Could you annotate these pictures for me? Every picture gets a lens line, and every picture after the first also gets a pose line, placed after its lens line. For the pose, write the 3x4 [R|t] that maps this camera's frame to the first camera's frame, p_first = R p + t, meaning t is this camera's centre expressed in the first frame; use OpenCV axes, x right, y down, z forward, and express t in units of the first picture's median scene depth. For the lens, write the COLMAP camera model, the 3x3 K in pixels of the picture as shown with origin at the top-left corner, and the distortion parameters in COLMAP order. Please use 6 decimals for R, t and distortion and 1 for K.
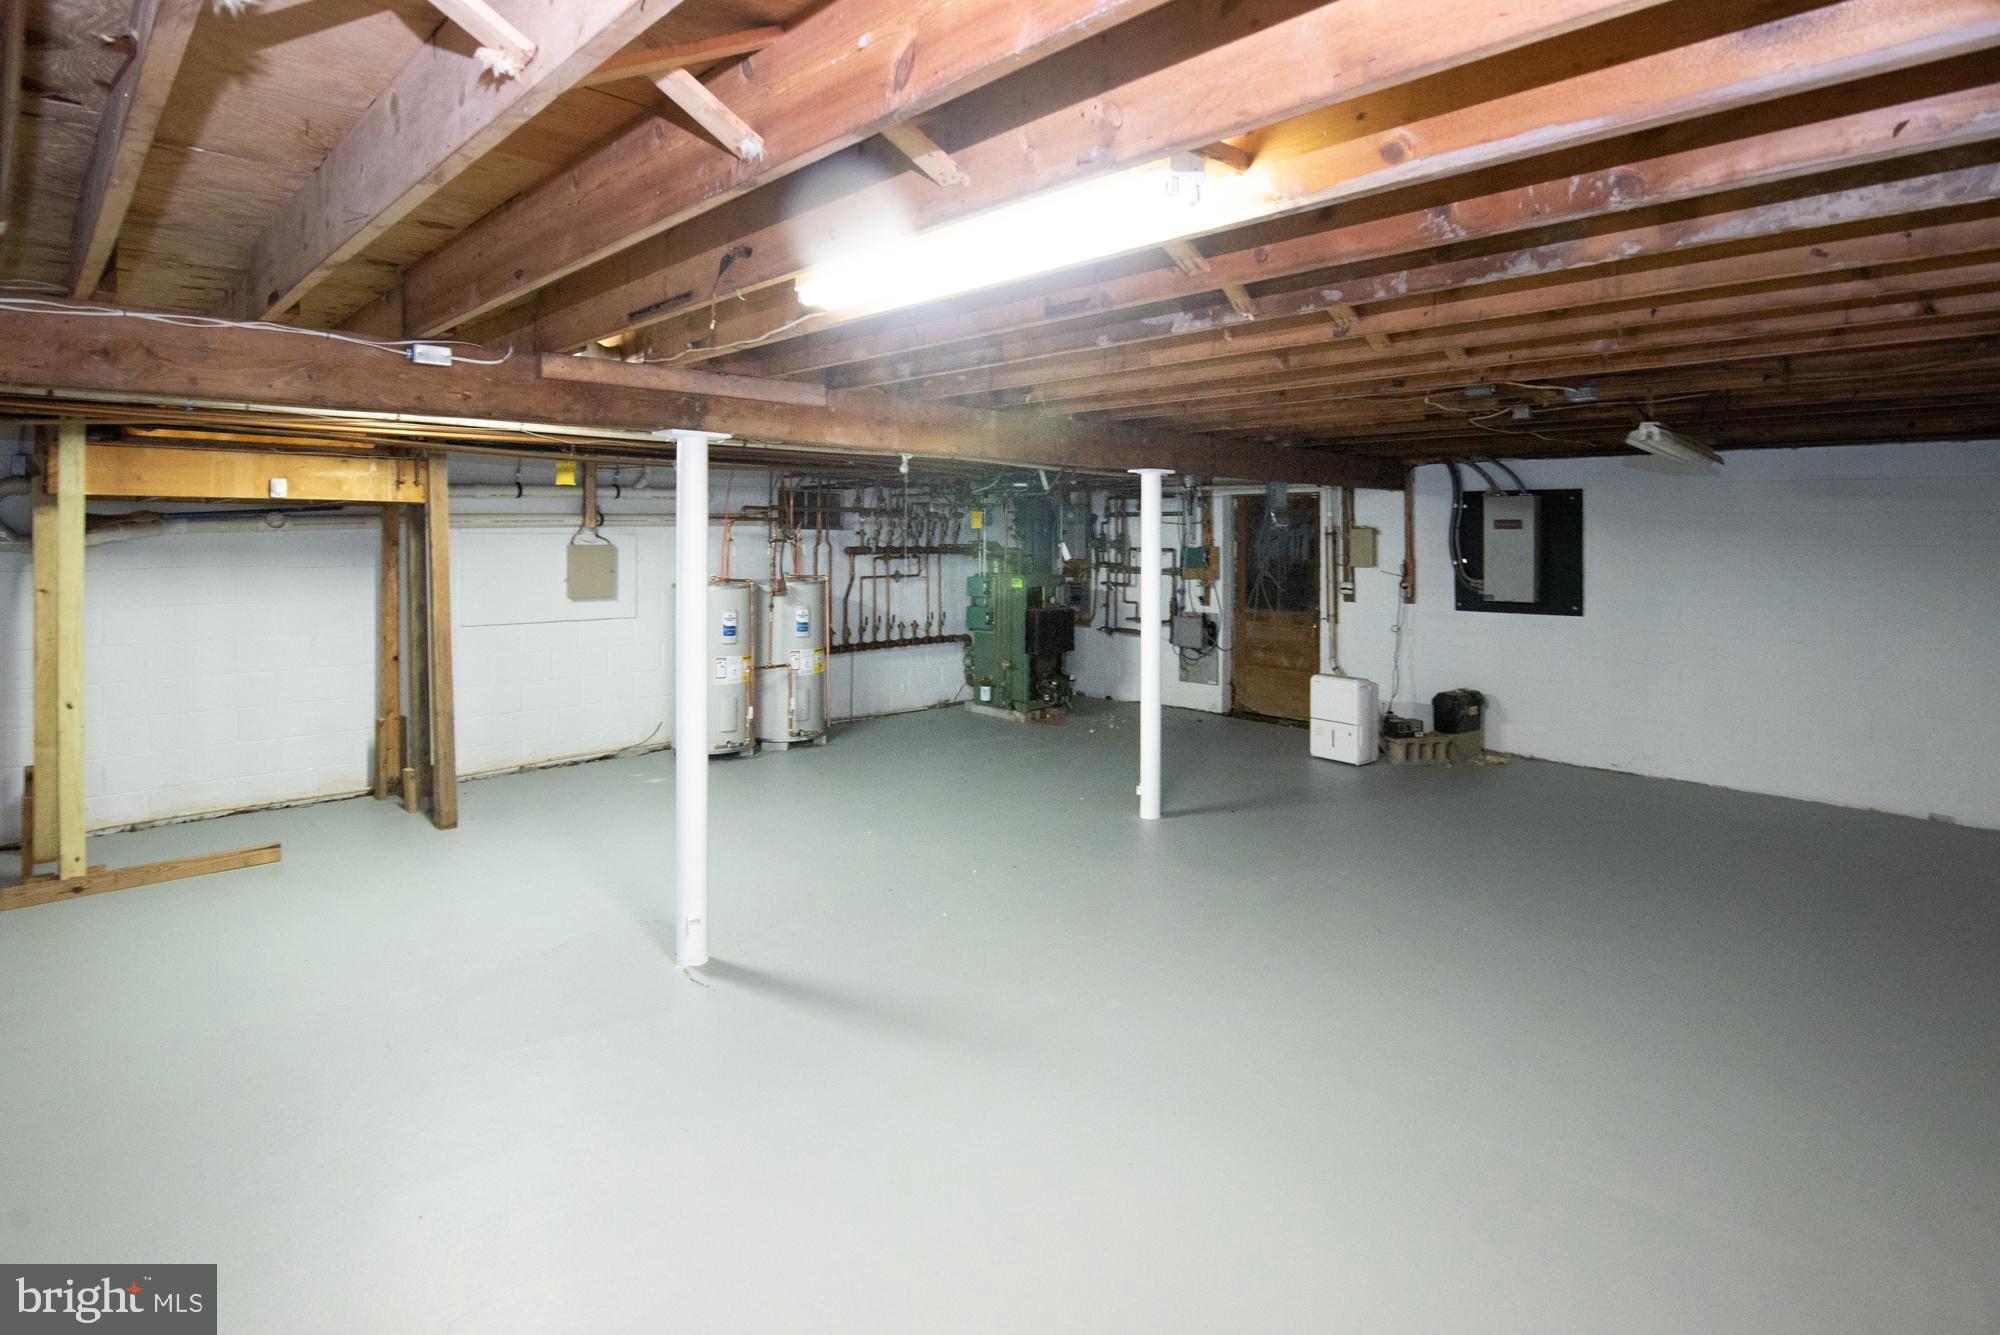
lens RADIAL K [[1026.8, 0, 1000.0], [0, 1026.8, 667.5], [0, 0, 1]] dist [0.000778, 0.000169]
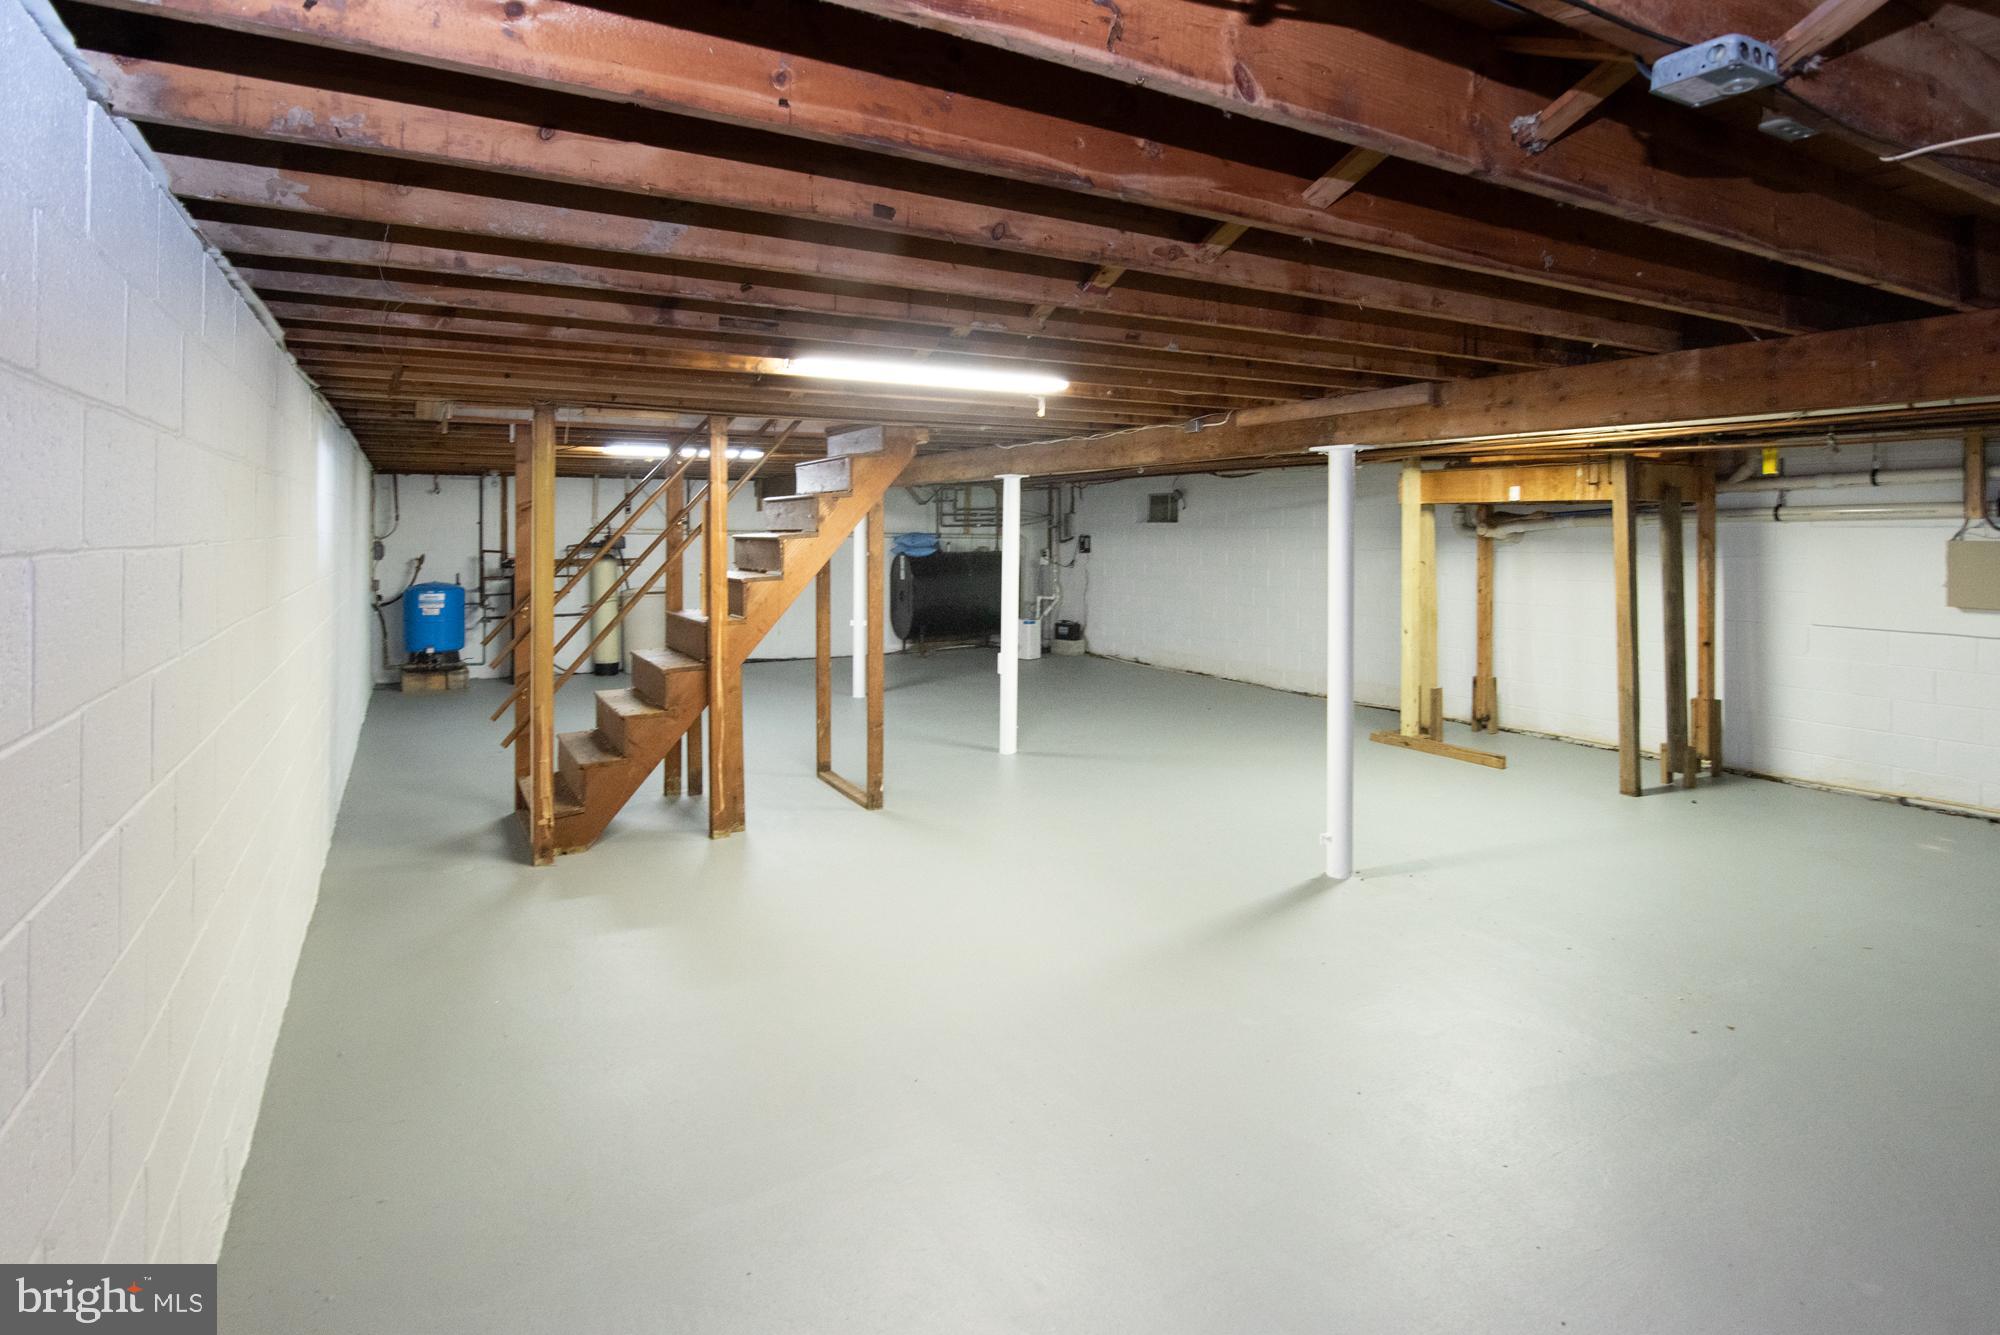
lens RADIAL K [[1026.8, 0, 1000.0], [0, 1026.8, 667.5], [0, 0, 1]] dist [0.000778, 0.000169]
pose [[-0.245942, 0.128361, -0.960748, 0.839061], [-0.130631, 0.977760, 0.164075, -0.083002], [0.960442, 0.165856, -0.223705, 0.703332]]
